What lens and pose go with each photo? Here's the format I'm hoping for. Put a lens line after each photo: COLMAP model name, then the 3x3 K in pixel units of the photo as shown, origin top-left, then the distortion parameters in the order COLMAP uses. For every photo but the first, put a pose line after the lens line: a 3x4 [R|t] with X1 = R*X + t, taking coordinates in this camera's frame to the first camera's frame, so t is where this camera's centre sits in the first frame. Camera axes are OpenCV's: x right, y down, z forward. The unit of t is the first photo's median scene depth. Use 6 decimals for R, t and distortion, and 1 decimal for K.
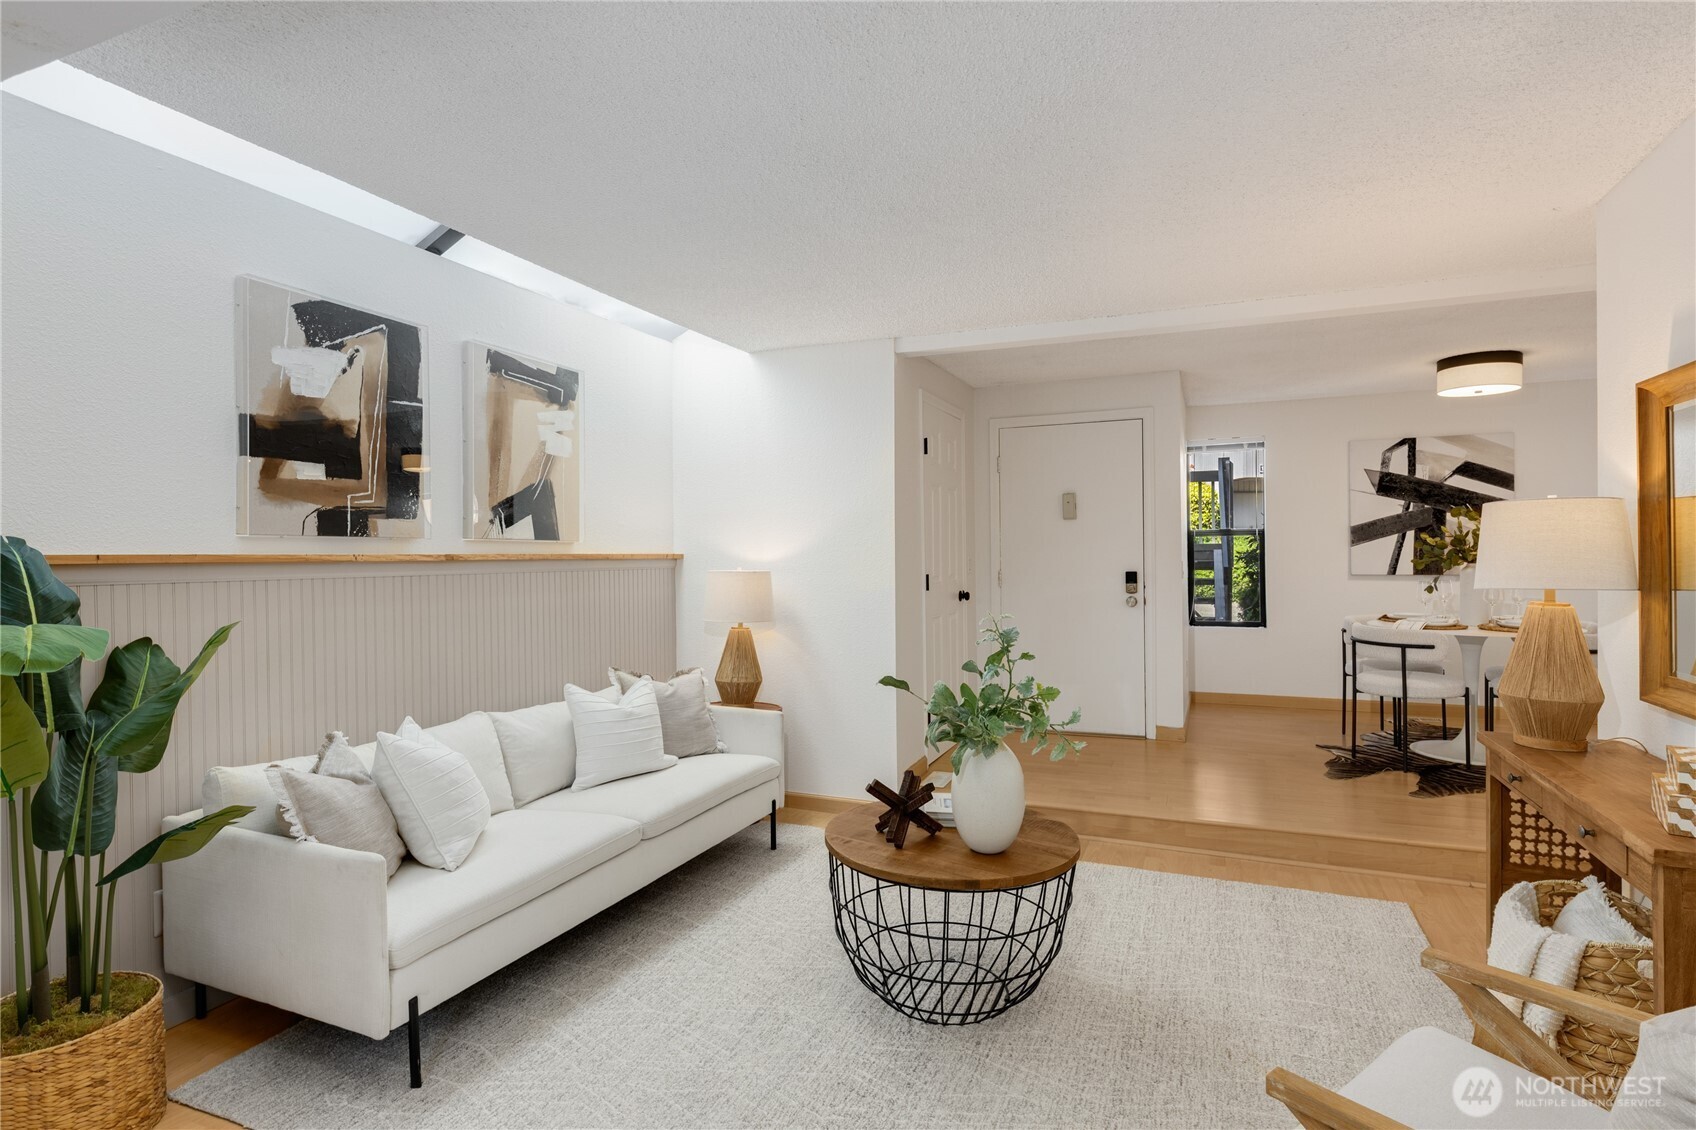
lens RADIAL K [[849.3, 0, 856.5], [0, 849.3, 547.0], [0, 0, 1]] dist [0.011748, -0.002187]
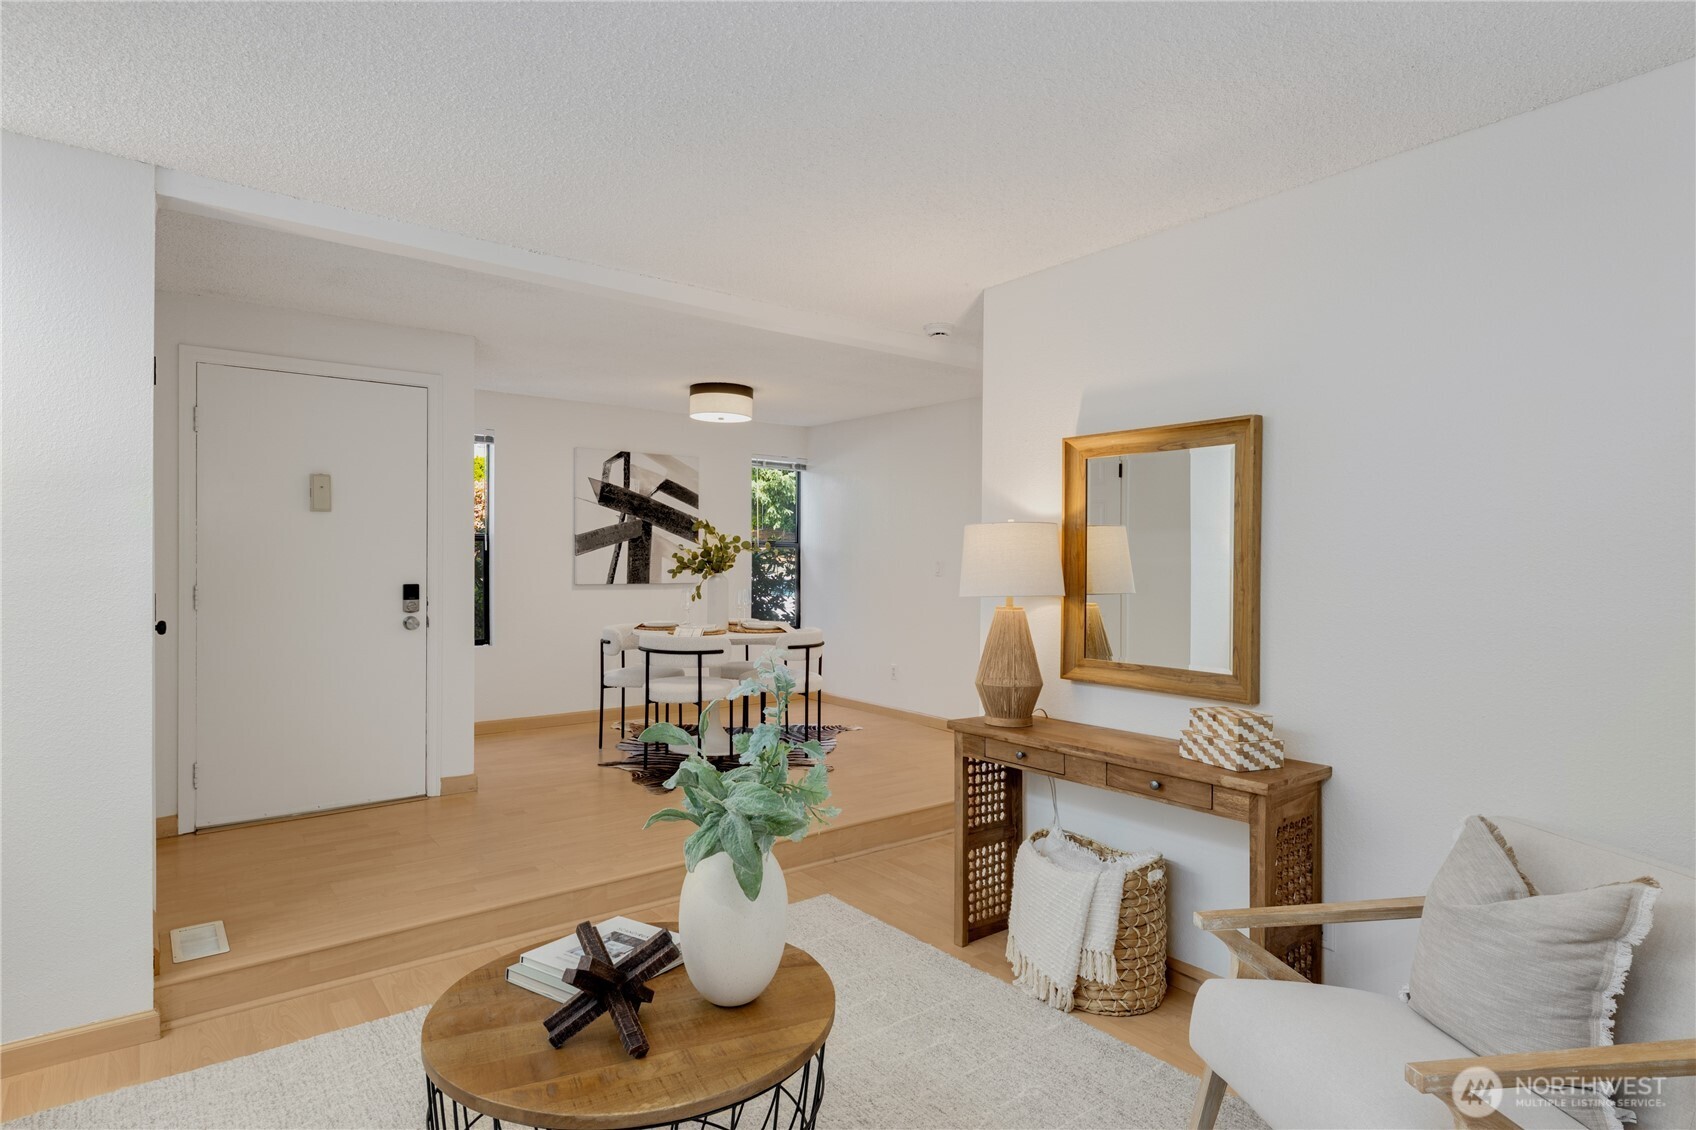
lens RADIAL K [[903.1, 0, 837.2], [0, 903.1, 563.4], [0, 0, 1]] dist [0.013318, -0.006028]
pose [[0.490783, 0.008236, 0.871243, -0.281234], [-0.017517, 0.999846, 0.000416, 0.003973], [-0.871106, -0.015466, 0.490852, 0.370955]]
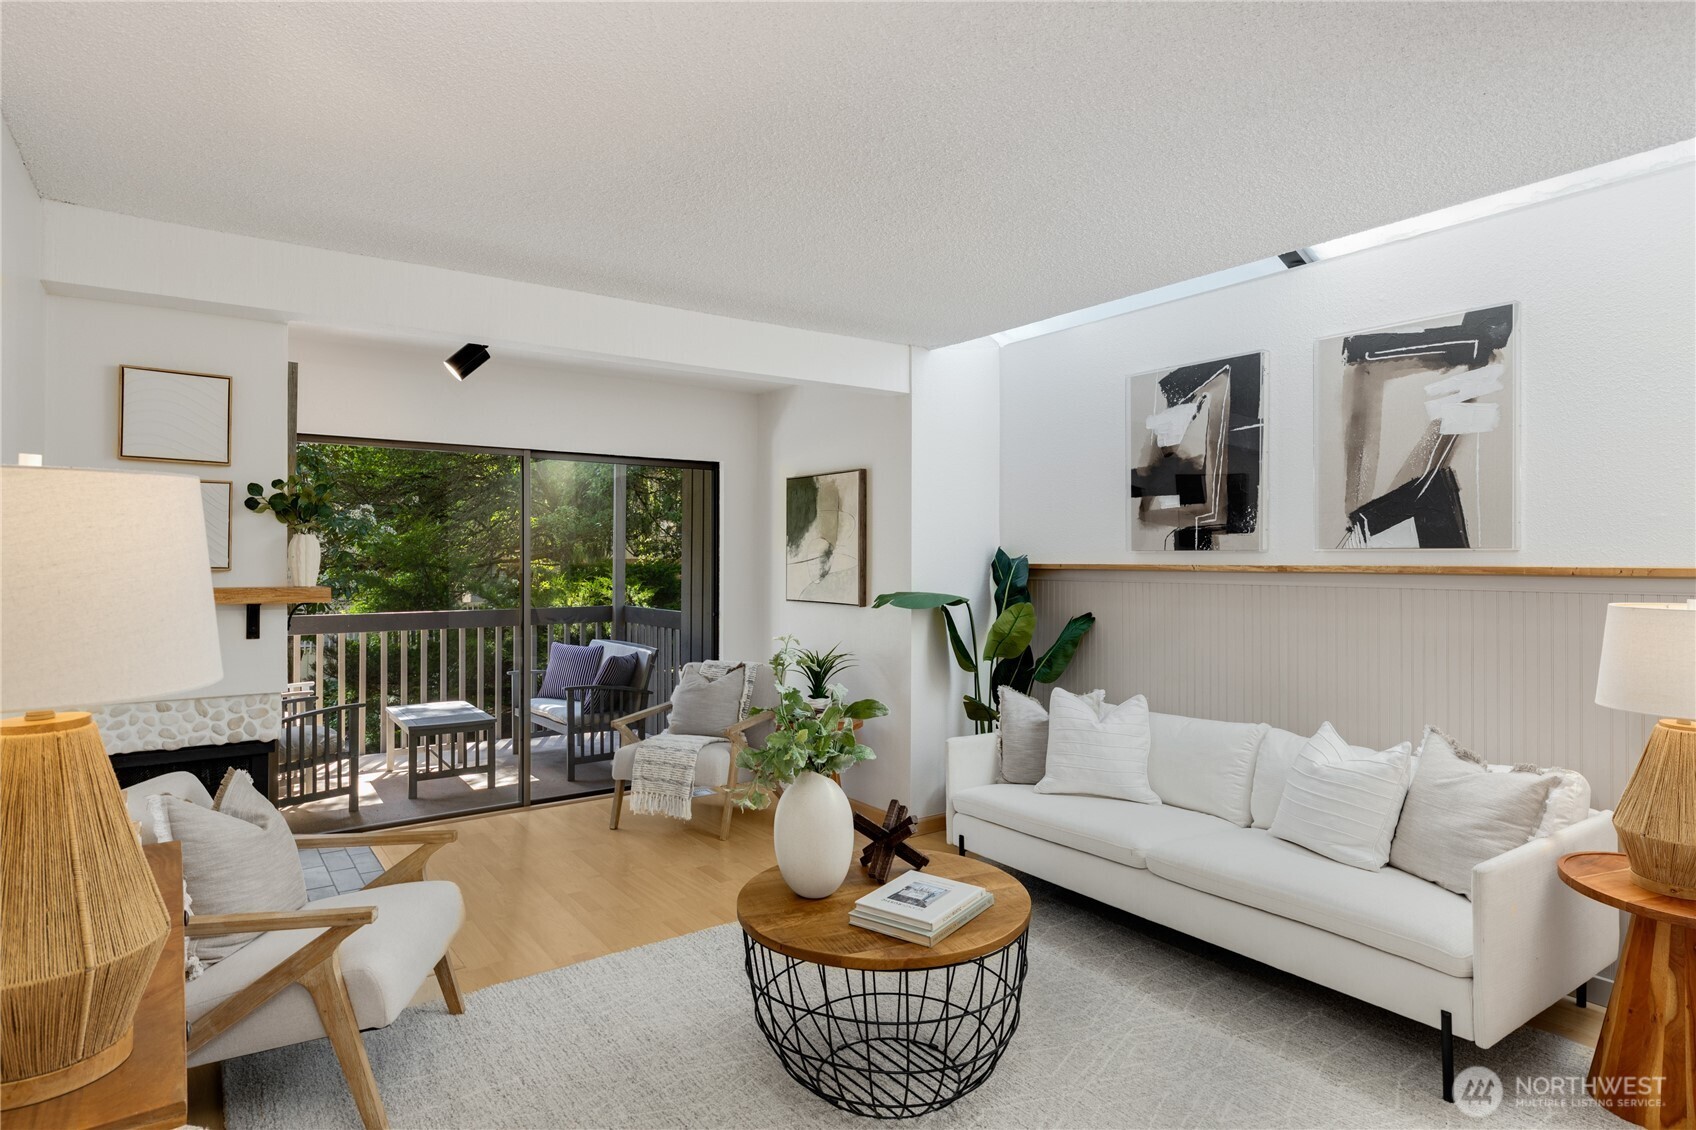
lens RADIAL K [[920.5, 0, 848.5], [0, 920.5, 560.3], [0, 0, 1]] dist [0.004567, -0.000067]
pose [[-0.508273, 0.007074, -0.861167, 0.613600], [0.012468, 0.999922, 0.000855, -0.004169], [0.861106, -0.010302, -0.508322, 0.941754]]
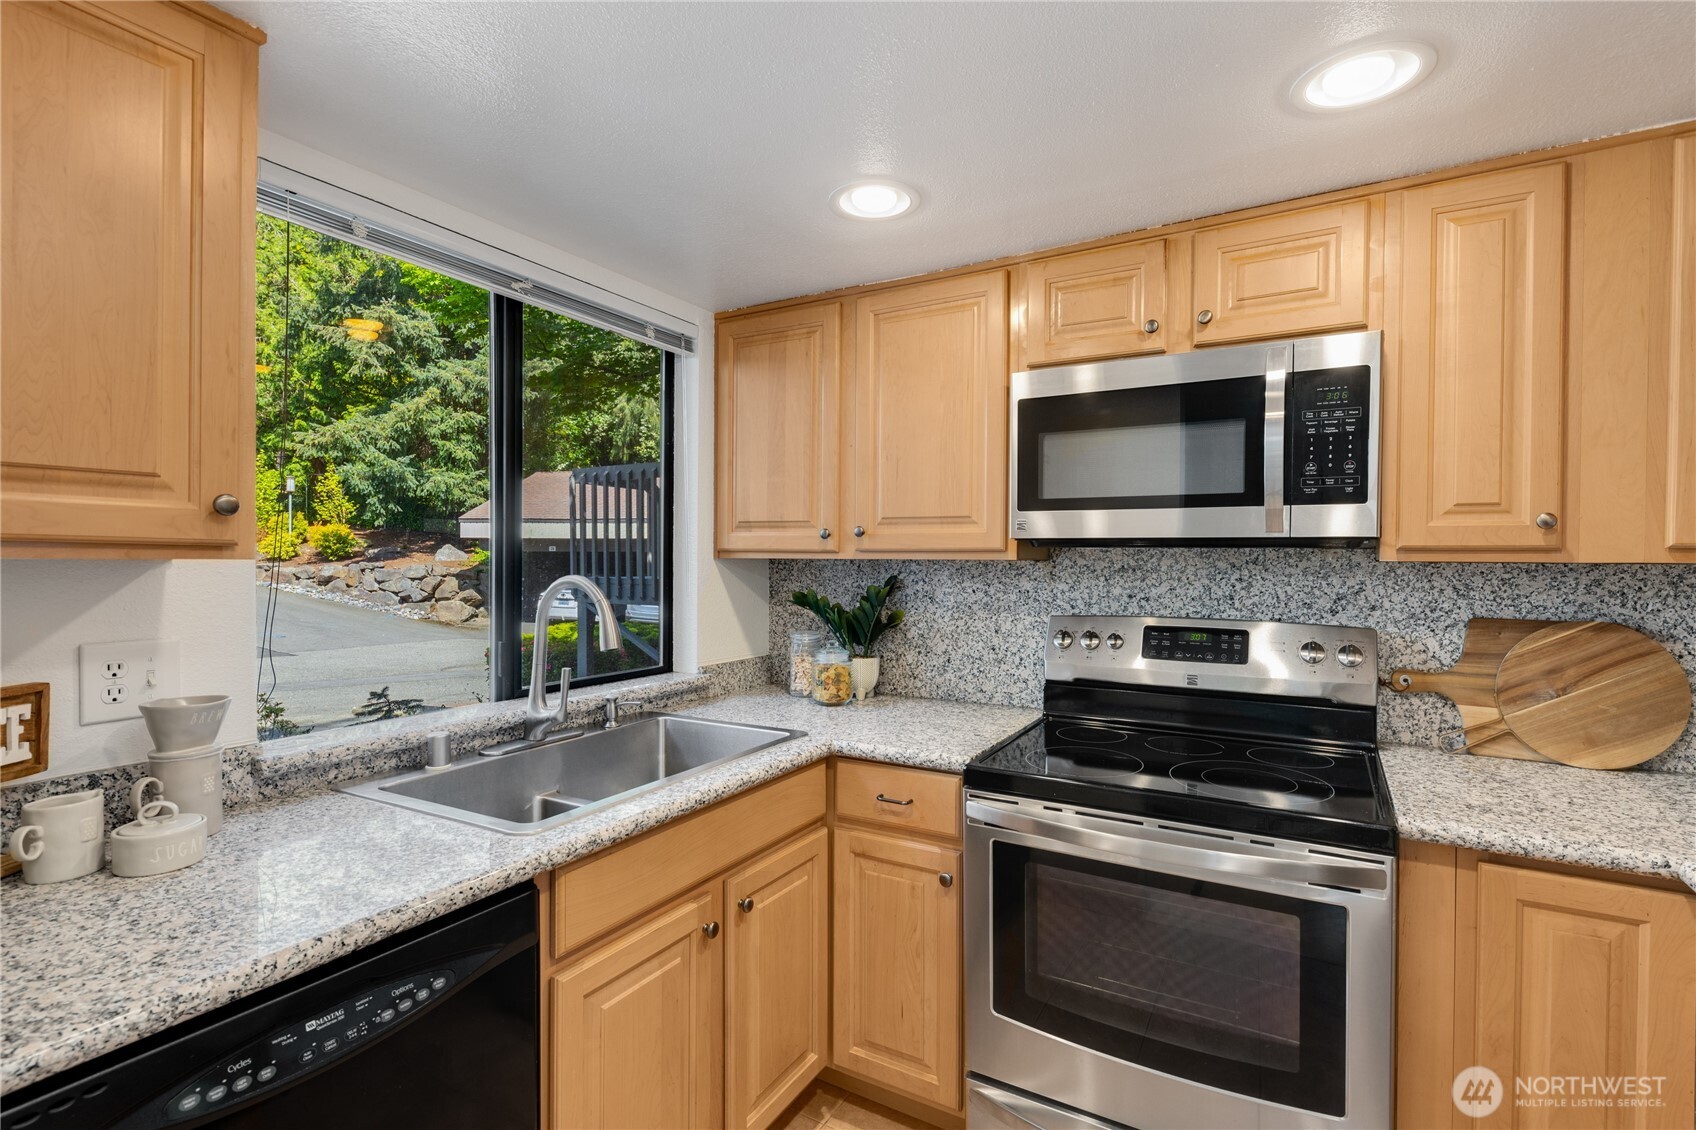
lens RADIAL K [[787.9, 0, 841.2], [0, 787.9, 568.0], [0, 0, 1]] dist [0.010193, -0.006118]
pose [[0.124672, -0.005536, 0.992183, 1.094147], [-0.007662, 0.999949, 0.006542, -0.042199], [-0.992168, -0.008418, 0.124623, 0.764541]]
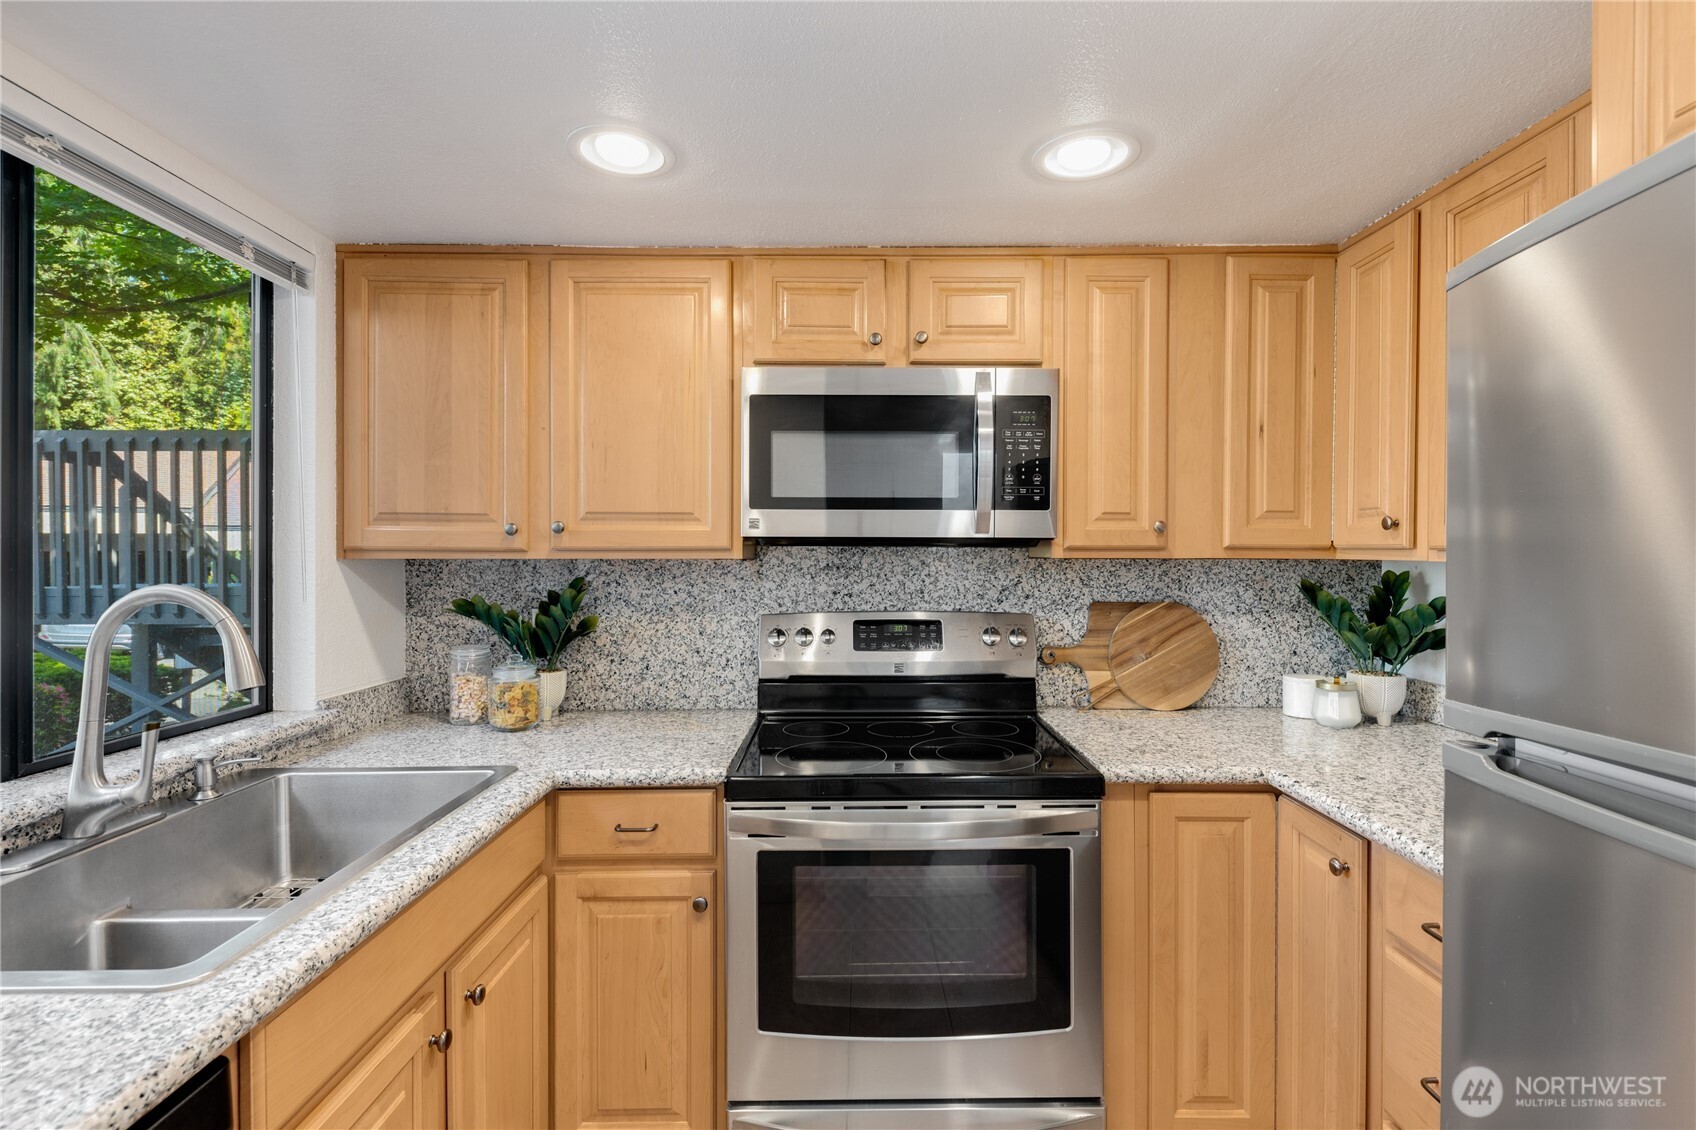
lens RADIAL K [[787.9, 0, 846.9], [0, 787.9, 560.9], [0, 0, 1]] dist [0.010193, -0.006118]
pose [[-0.404334, 0.002826, 0.914607, 1.131538], [0.001211, 0.999996, -0.002555, -0.042274], [-0.914611, 0.000075, -0.404336, 0.852157]]
